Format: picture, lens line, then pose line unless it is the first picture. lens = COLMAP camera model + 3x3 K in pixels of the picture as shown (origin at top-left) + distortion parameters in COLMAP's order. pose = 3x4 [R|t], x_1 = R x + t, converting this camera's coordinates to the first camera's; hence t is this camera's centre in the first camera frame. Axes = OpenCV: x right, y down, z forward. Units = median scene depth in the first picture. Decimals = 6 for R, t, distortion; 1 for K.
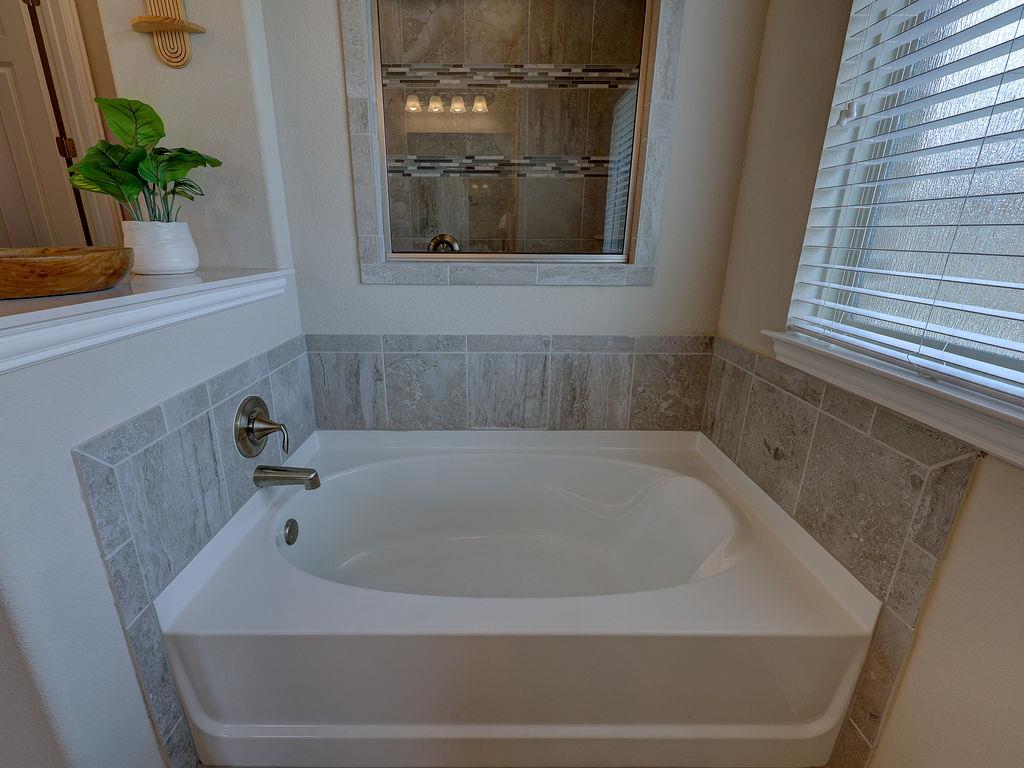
lens RADIAL K [[456.0, 0, 512.0], [0, 456.0, 384.0], [0, 0, 1]] dist [-0.004462, 0.000022]
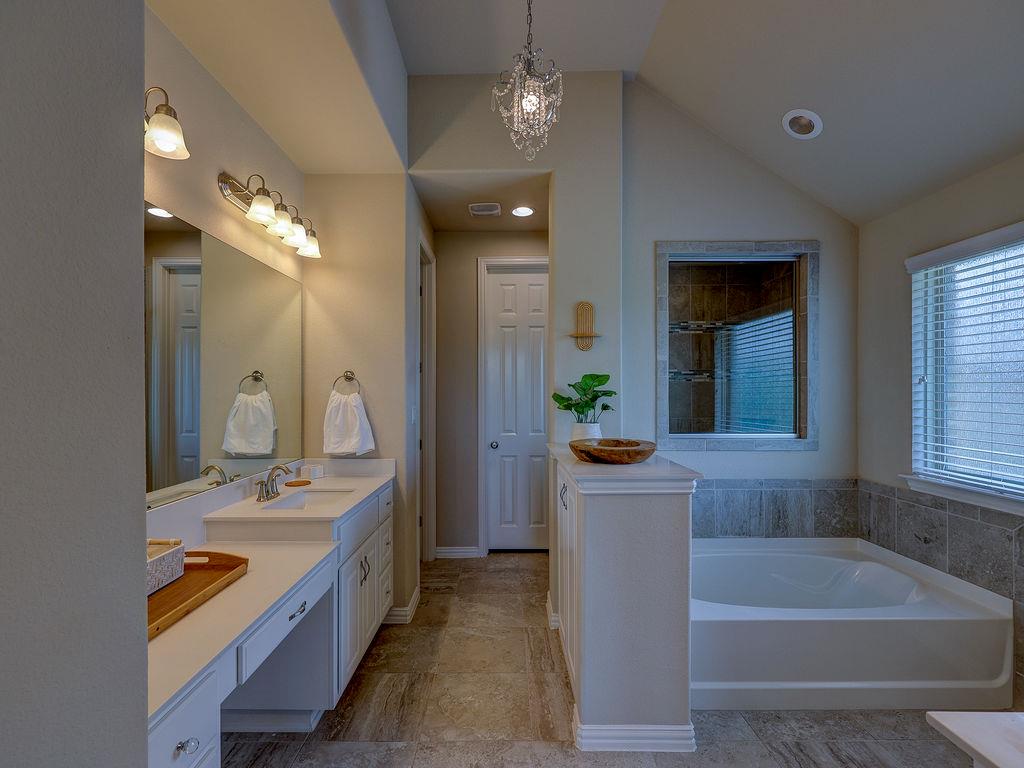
lens RADIAL K [[456.0, 0, 512.0], [0, 456.0, 384.0], [0, 0, 1]] dist [-0.004462, 0.000022]
pose [[0.999914, -0.008199, -0.010271, -0.859093], [0.004463, 0.946930, -0.321409, 0.105644], [0.012361, 0.321336, 0.946885, -0.783634]]
